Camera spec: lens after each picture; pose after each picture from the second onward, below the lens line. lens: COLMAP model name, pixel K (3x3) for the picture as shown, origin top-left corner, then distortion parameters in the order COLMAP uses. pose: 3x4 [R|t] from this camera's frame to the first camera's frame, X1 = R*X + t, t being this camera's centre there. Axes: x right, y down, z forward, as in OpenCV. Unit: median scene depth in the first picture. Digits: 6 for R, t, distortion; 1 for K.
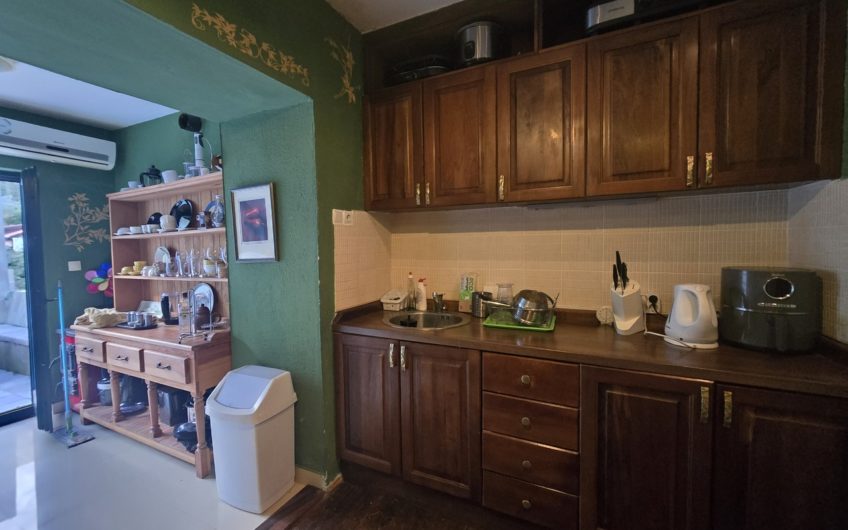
lens RADIAL K [[350.0, 0, 416.3], [0, 350.0, 256.1], [0, 0, 1]] dist [-0.001974, -0.000012]
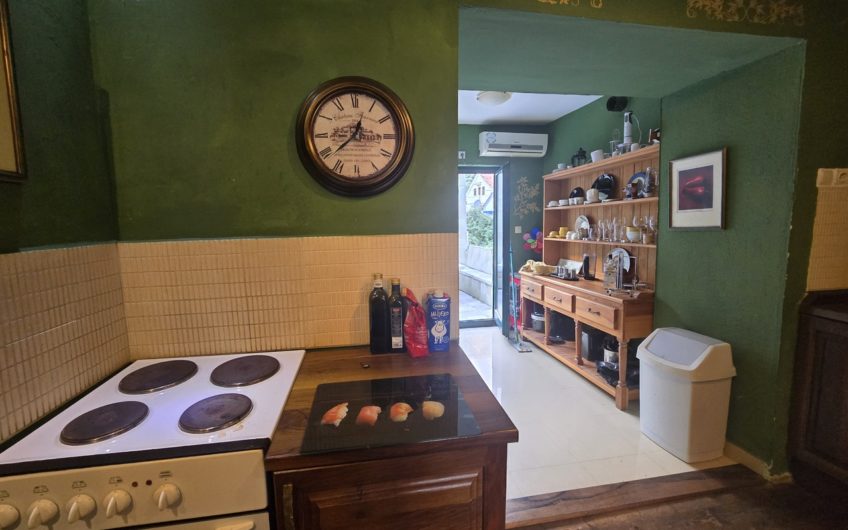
lens RADIAL K [[350.0, 0, 416.3], [0, 350.0, 256.1], [0, 0, 1]] dist [-0.001974, -0.000012]
pose [[0.592800, 0.087393, -0.800594, -0.101449], [-0.017543, 0.995260, 0.095652, 0.007969], [0.805159, -0.042658, 0.591523, -0.219514]]
